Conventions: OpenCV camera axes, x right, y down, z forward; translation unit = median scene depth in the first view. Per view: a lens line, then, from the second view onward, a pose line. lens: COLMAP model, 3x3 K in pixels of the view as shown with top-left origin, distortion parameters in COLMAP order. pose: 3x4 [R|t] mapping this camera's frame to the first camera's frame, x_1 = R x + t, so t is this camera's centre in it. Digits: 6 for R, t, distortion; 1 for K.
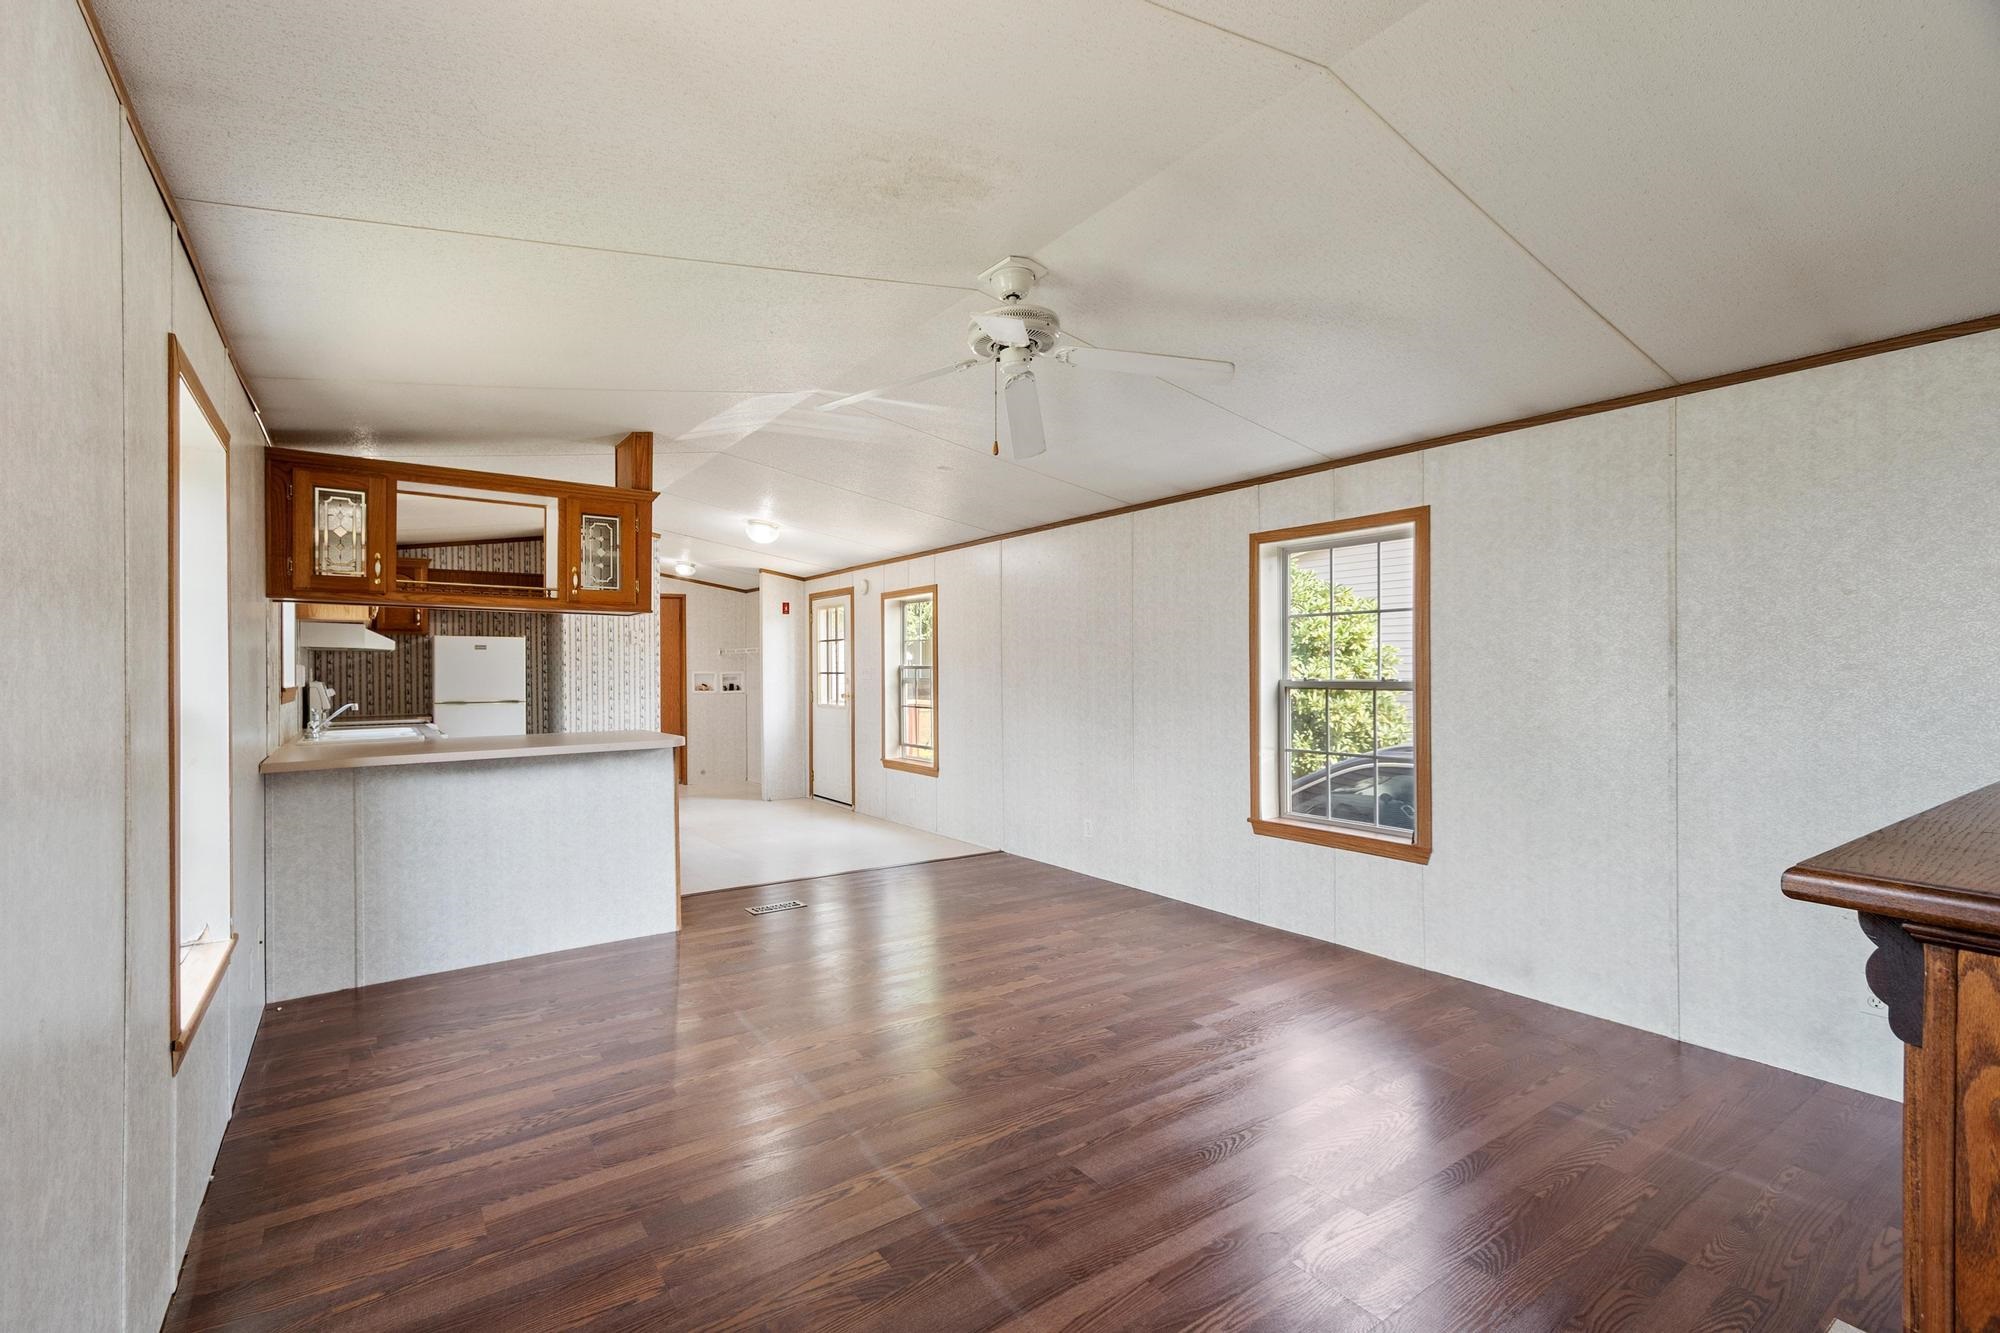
lens RADIAL K [[870.7, 0, 953.1], [0, 870.7, 671.6], [0, 0, 1]] dist [0.003528, -0.000308]
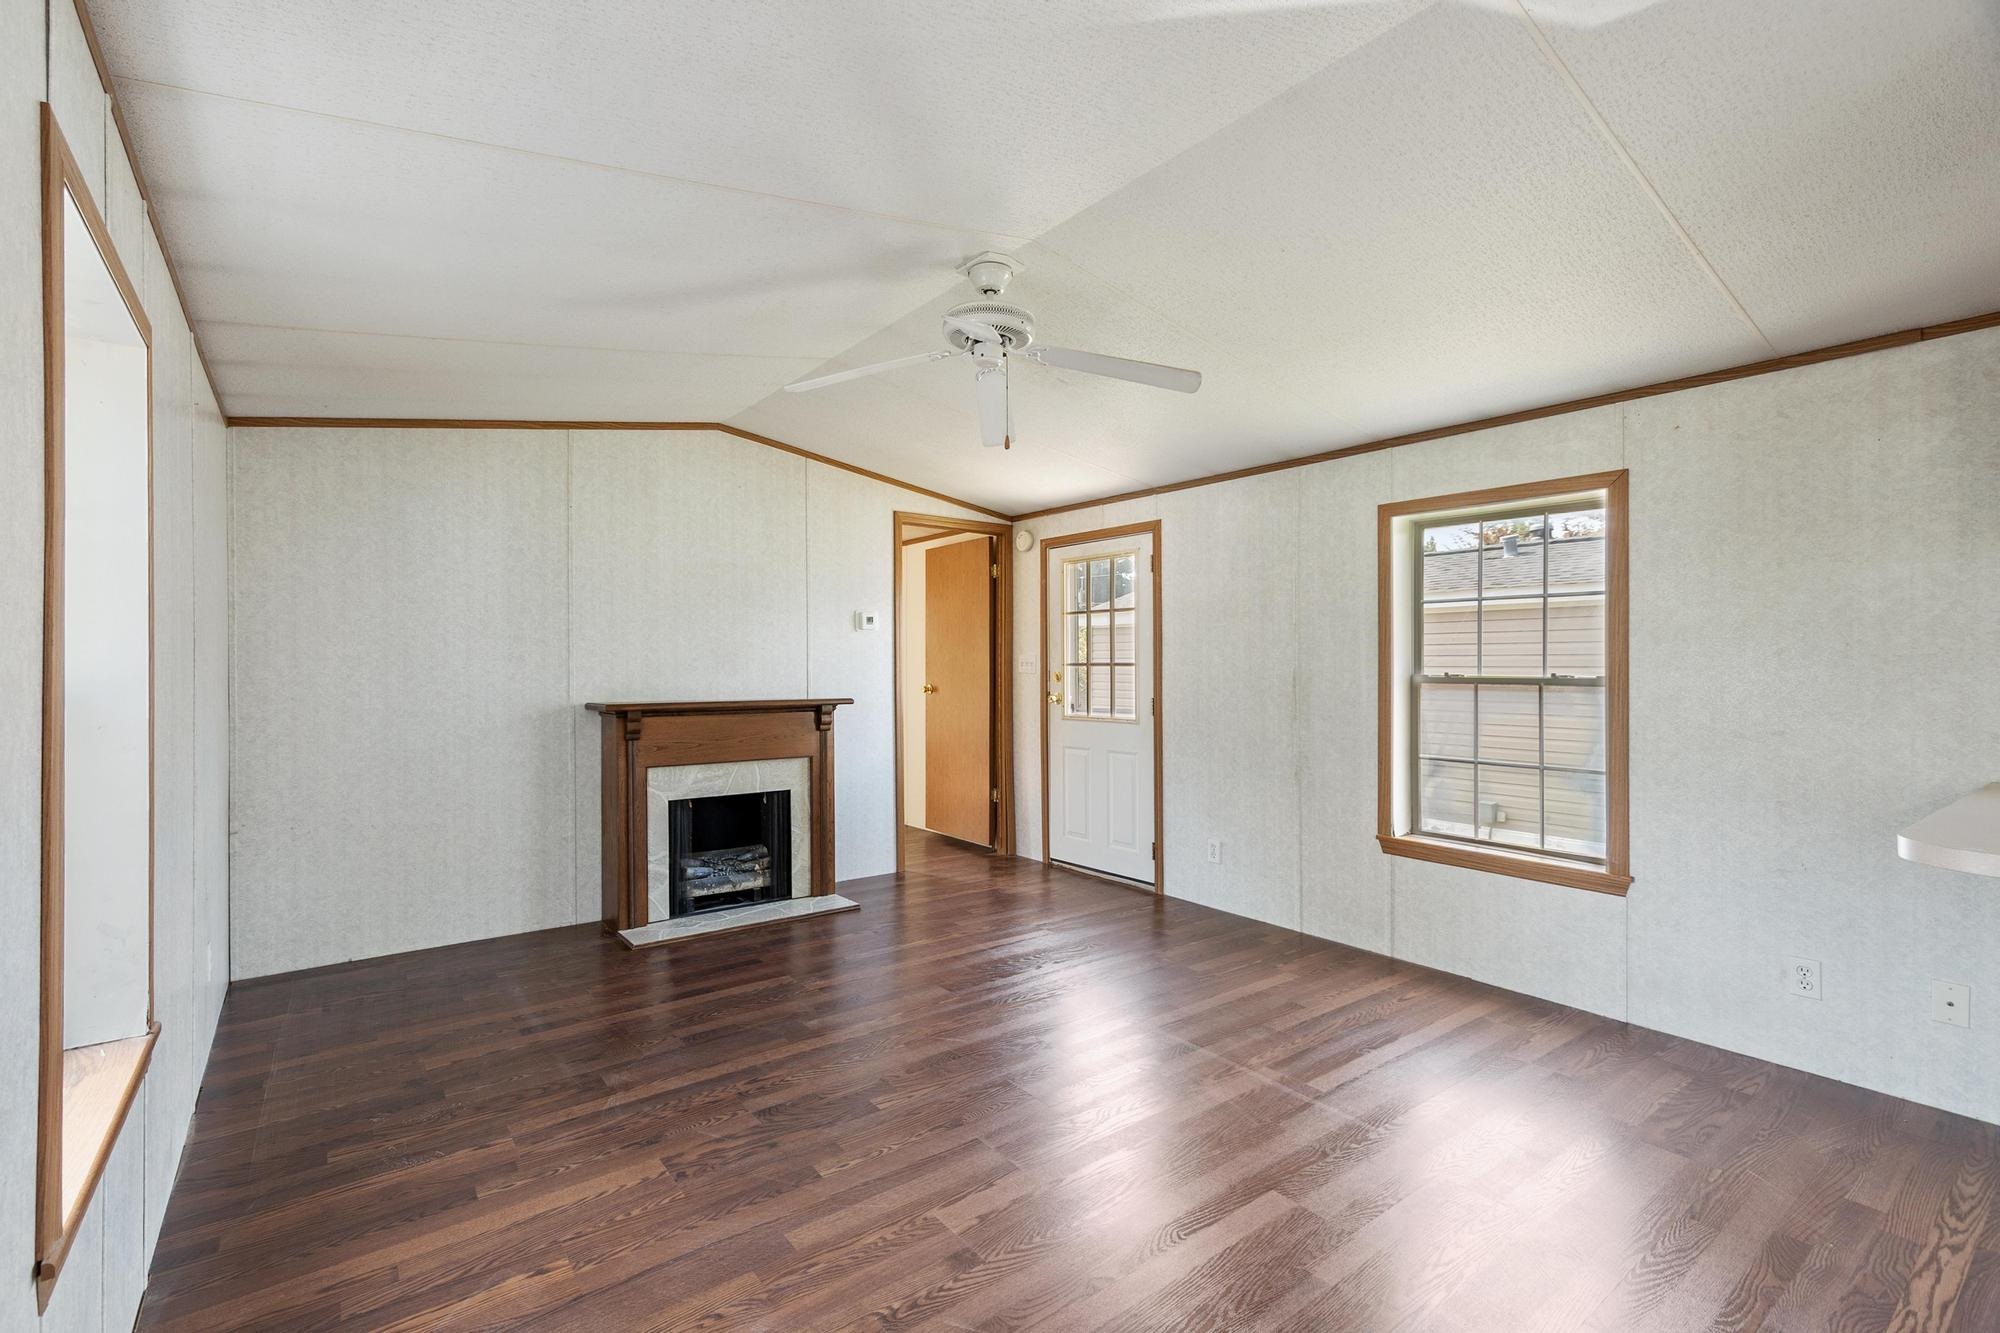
lens RADIAL K [[876.0, 0, 949.2], [0, 876.0, 668.9], [0, 0, 1]] dist [0.001125, -0.001985]
pose [[-0.999471, 0.003938, -0.032294, 0.099645], [0.003824, 0.999986, 0.003588, 0.001299], [0.032308, 0.003463, -0.999472, 1.328246]]
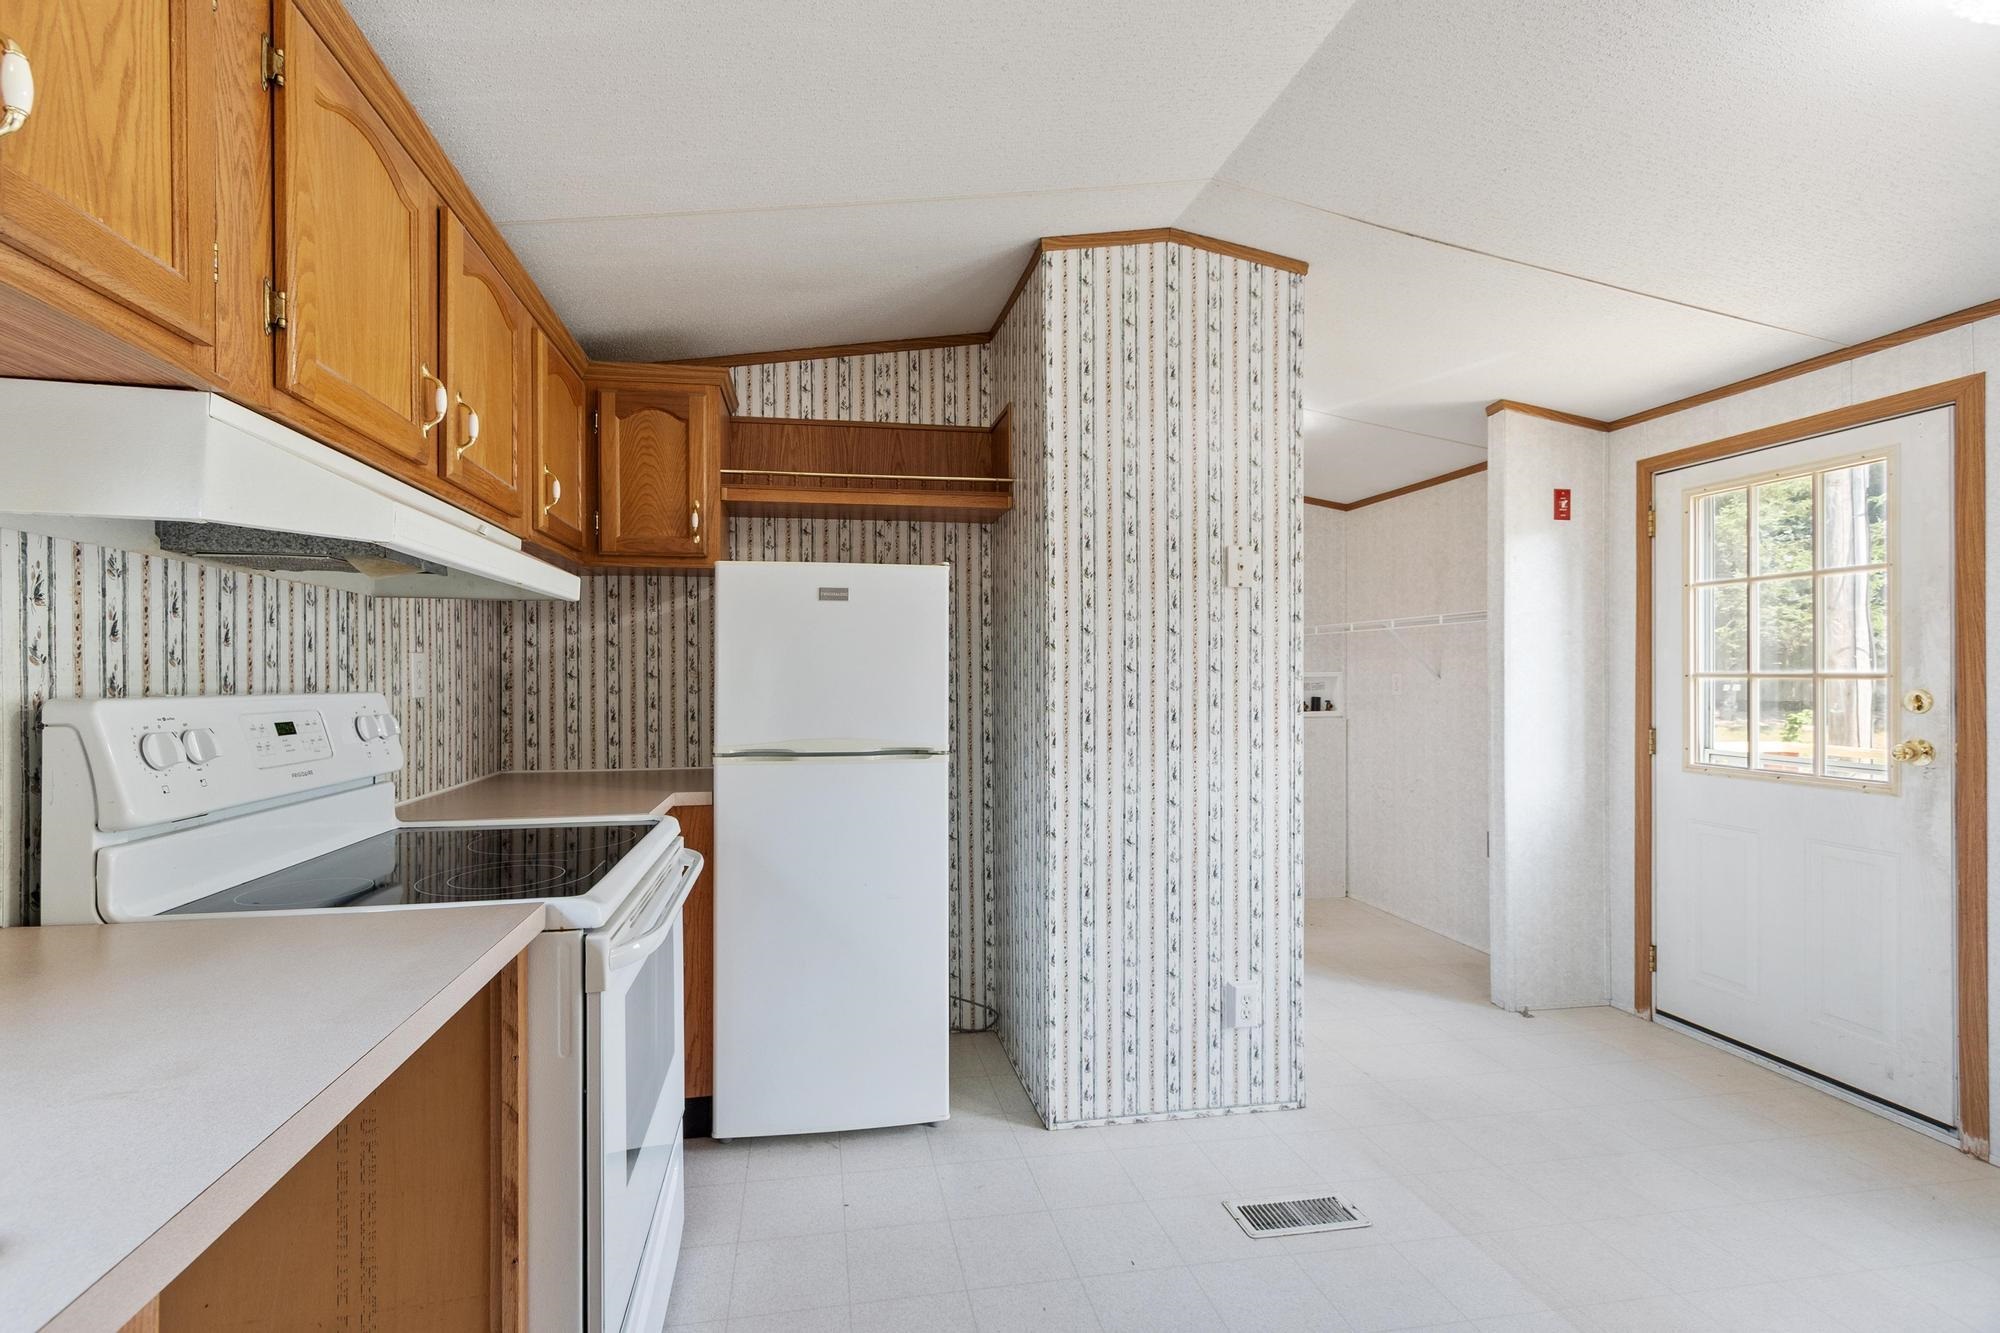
lens RADIAL K [[870.7, 0, 953.1], [0, 870.7, 671.6], [0, 0, 1]] dist [0.003528, -0.000308]
pose [[0.909474, 0.003683, -0.415744, -0.581676], [-0.005580, 0.999979, -0.003348, 0.006031], [0.415723, 0.005365, 0.909475, 1.155384]]
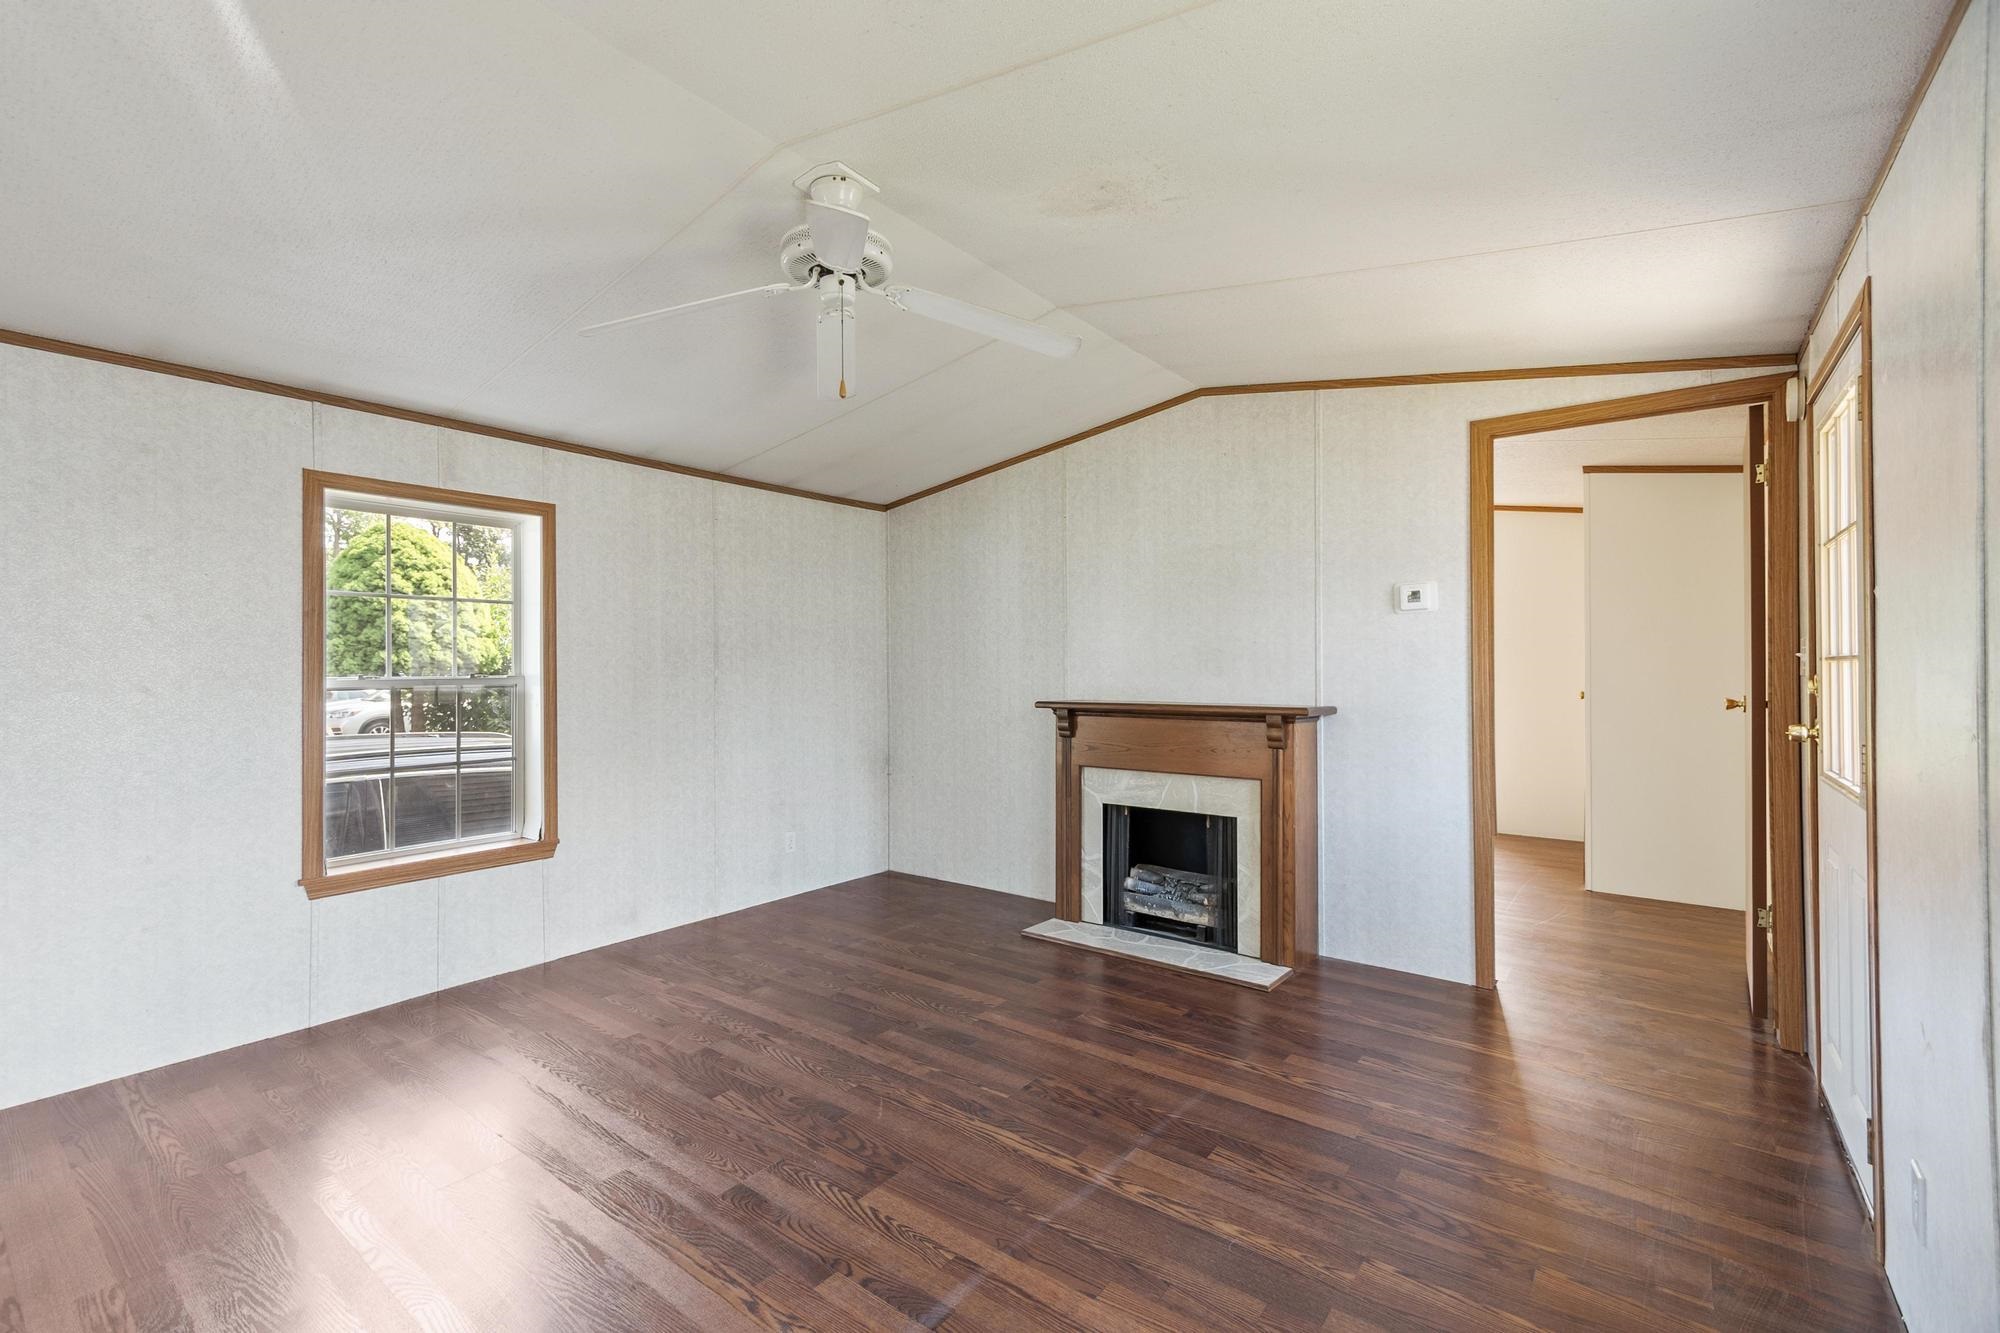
lens RADIAL K [[870.7, 0, 953.1], [0, 870.7, 671.6], [0, 0, 1]] dist [0.003528, -0.000308]
pose [[-0.293498, -0.002327, 0.955957, -0.498636], [0.004997, 0.999980, 0.003968, 0.003133], [-0.955947, 0.005941, -0.293480, 0.752284]]
